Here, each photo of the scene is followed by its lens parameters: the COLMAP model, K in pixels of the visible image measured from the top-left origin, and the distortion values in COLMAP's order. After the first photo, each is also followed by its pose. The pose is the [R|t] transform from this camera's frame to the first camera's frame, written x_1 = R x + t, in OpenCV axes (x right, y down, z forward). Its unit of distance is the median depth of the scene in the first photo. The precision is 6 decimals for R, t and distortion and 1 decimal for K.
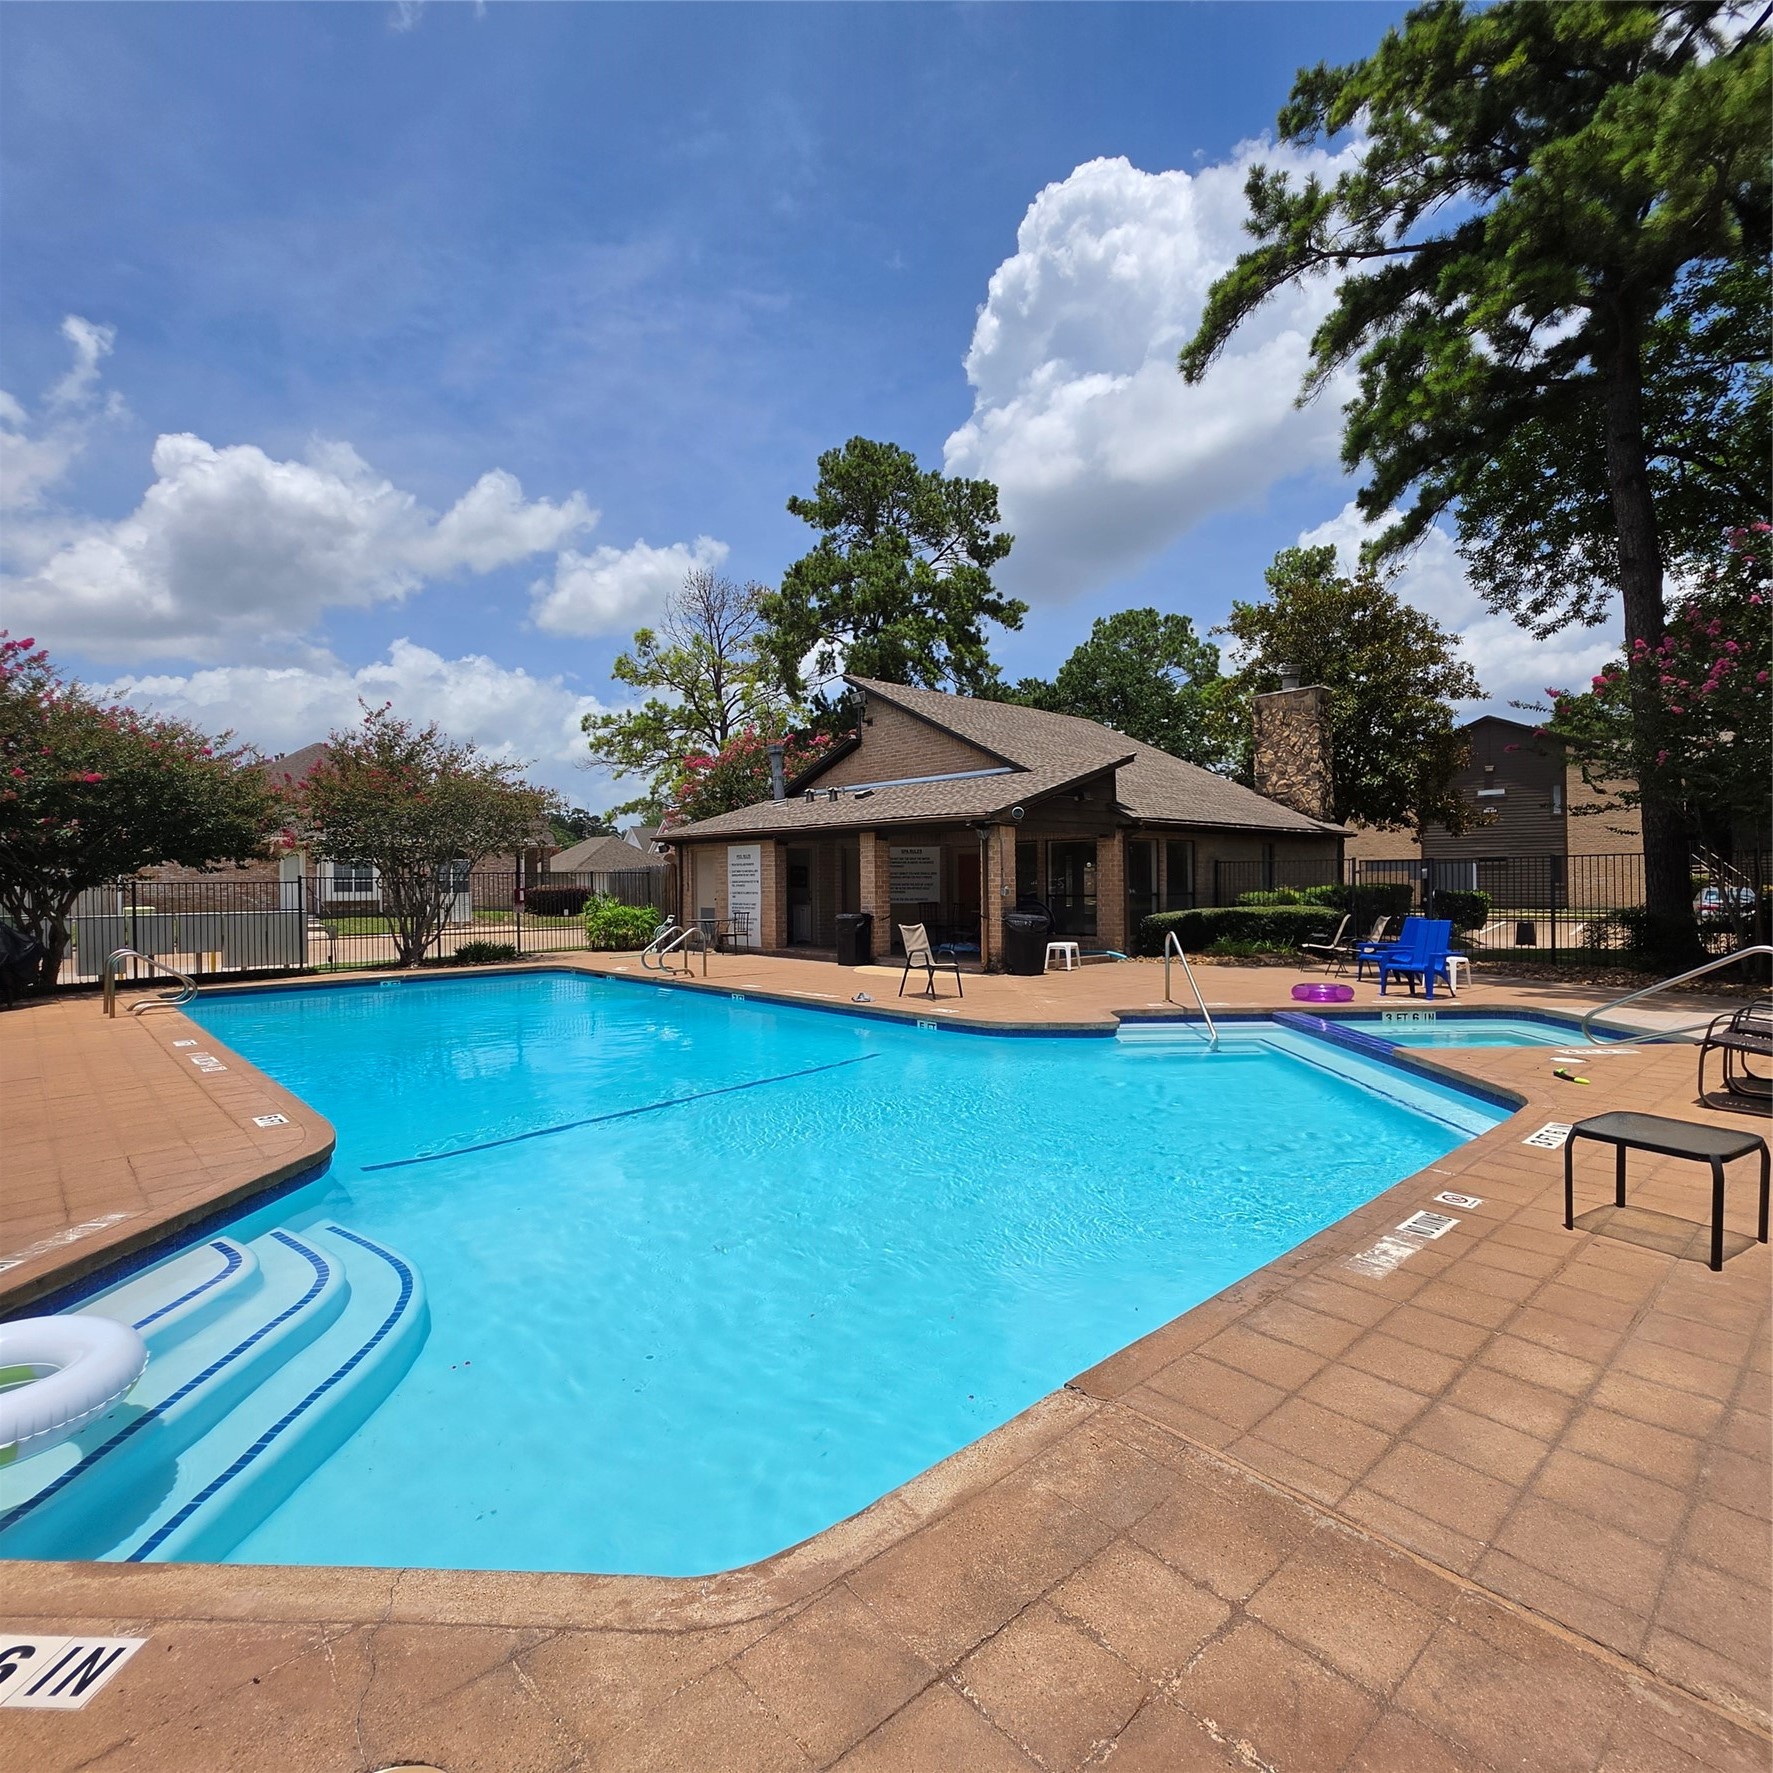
lens RADIAL K [[962.8, 0, 898.4], [0, 962.8, 891.5], [0, 0, 1]] dist [0.003298, -0.001629]
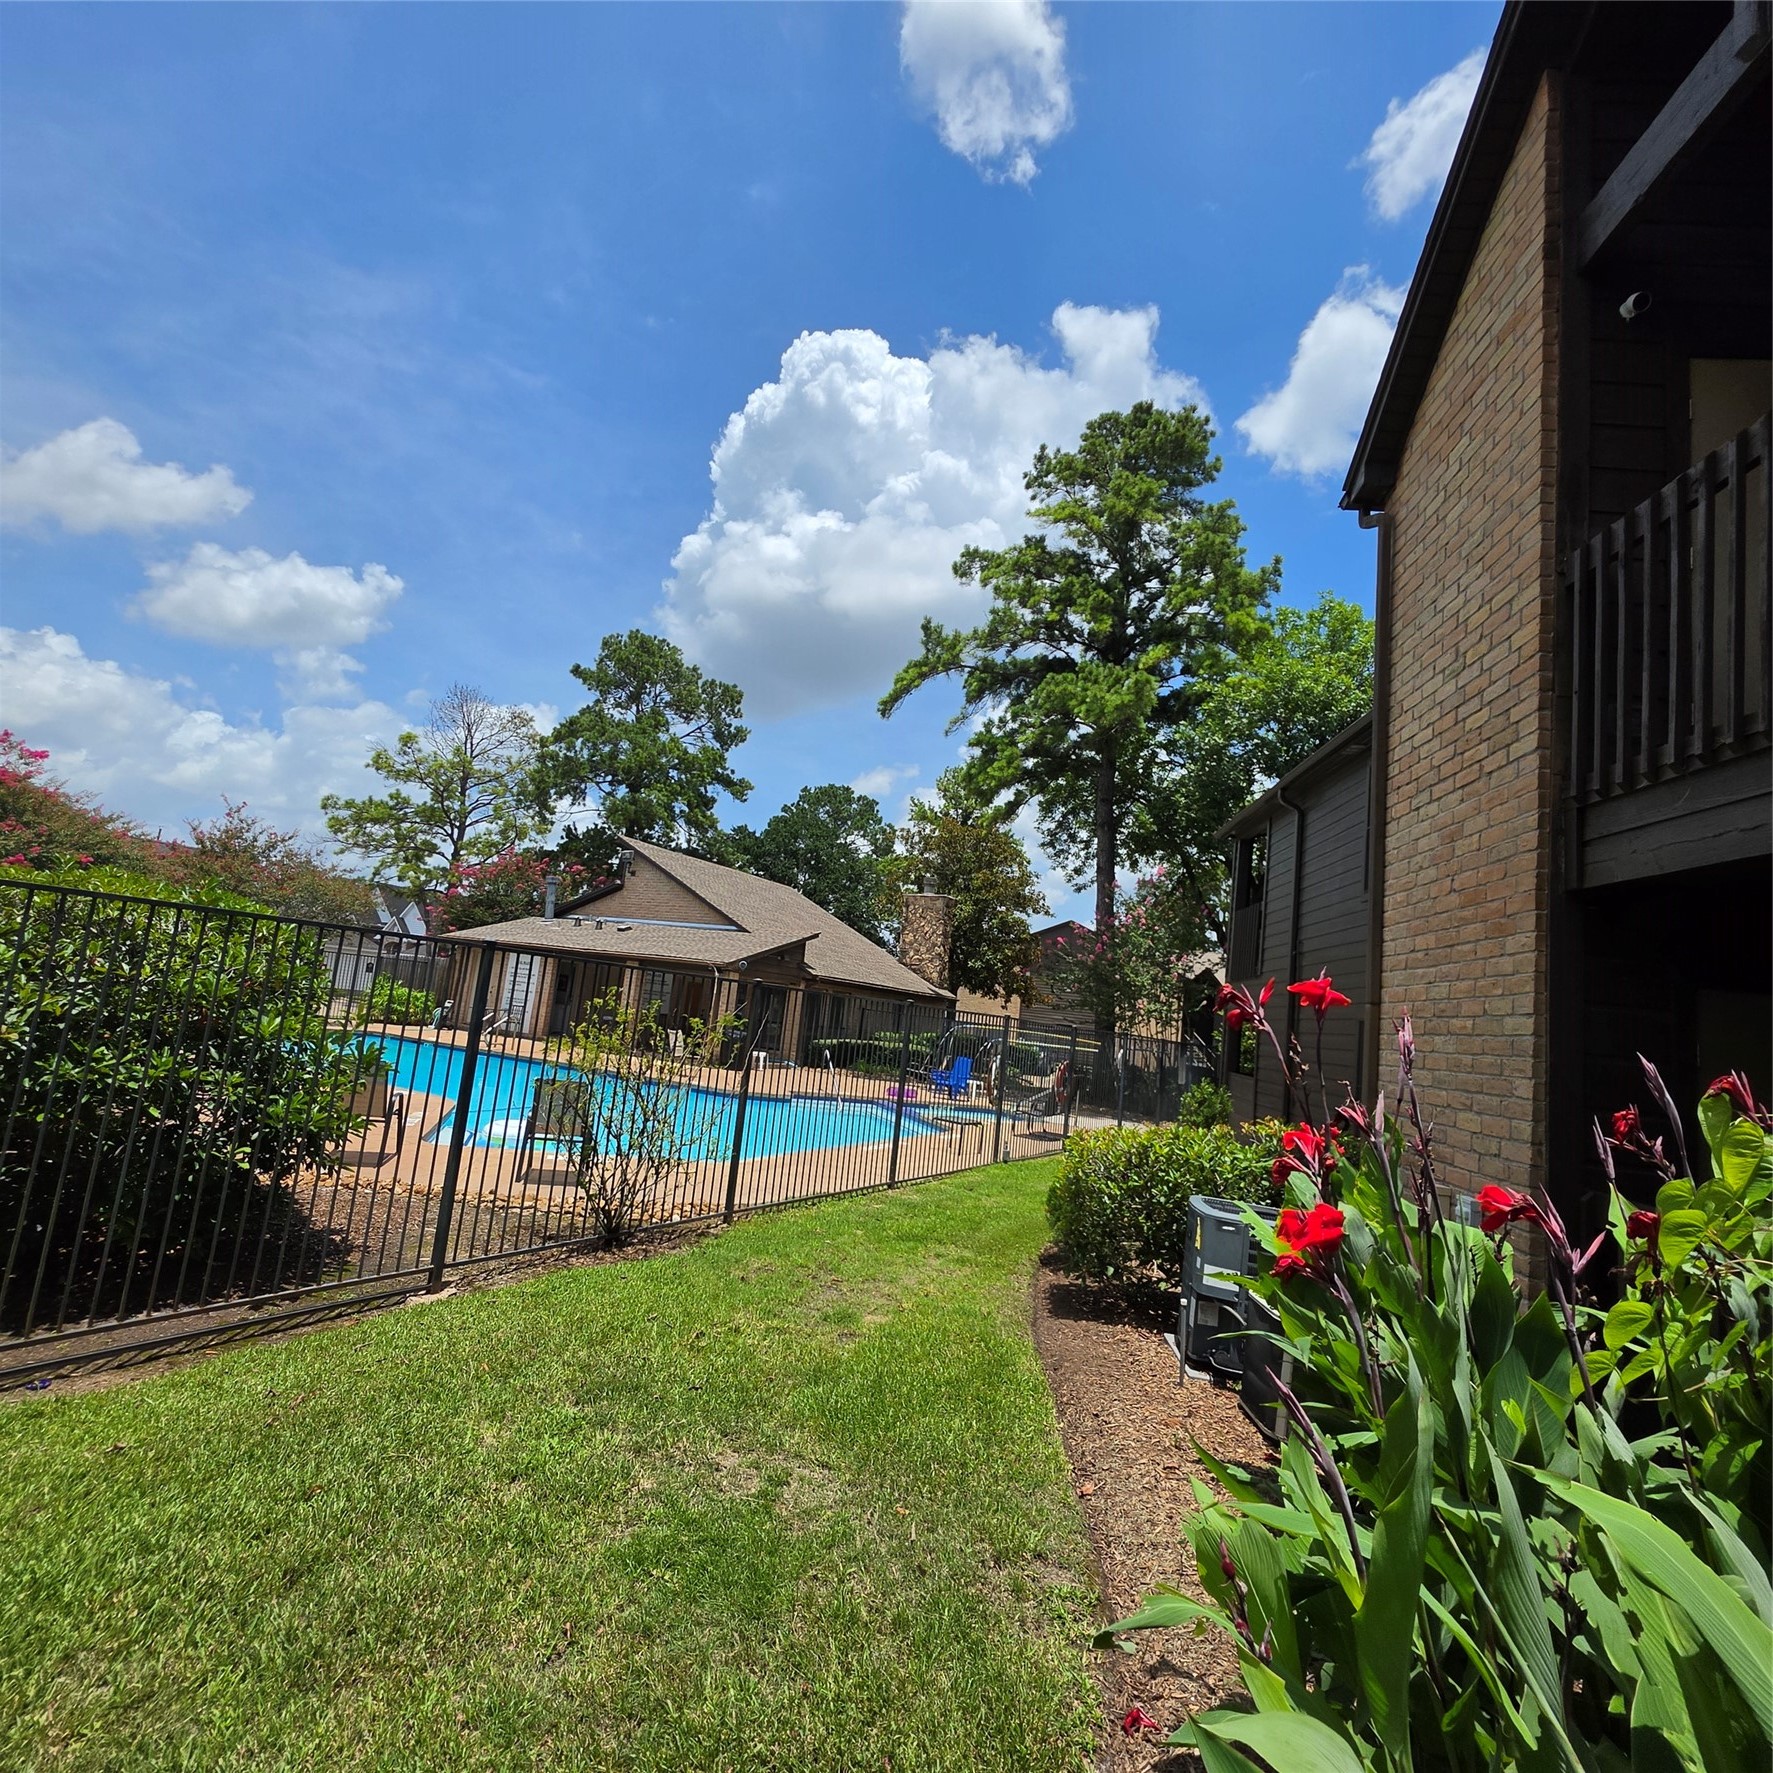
lens RADIAL K [[962.8, 0, 898.4], [0, 962.8, 891.5], [0, 0, 1]] dist [0.003298, -0.001629]
pose [[0.936553, 0.155621, 0.314087, -0.052250], [-0.116723, 0.983364, -0.139181, -0.003918], [-0.330521, 0.093689, 0.939137, -0.197159]]
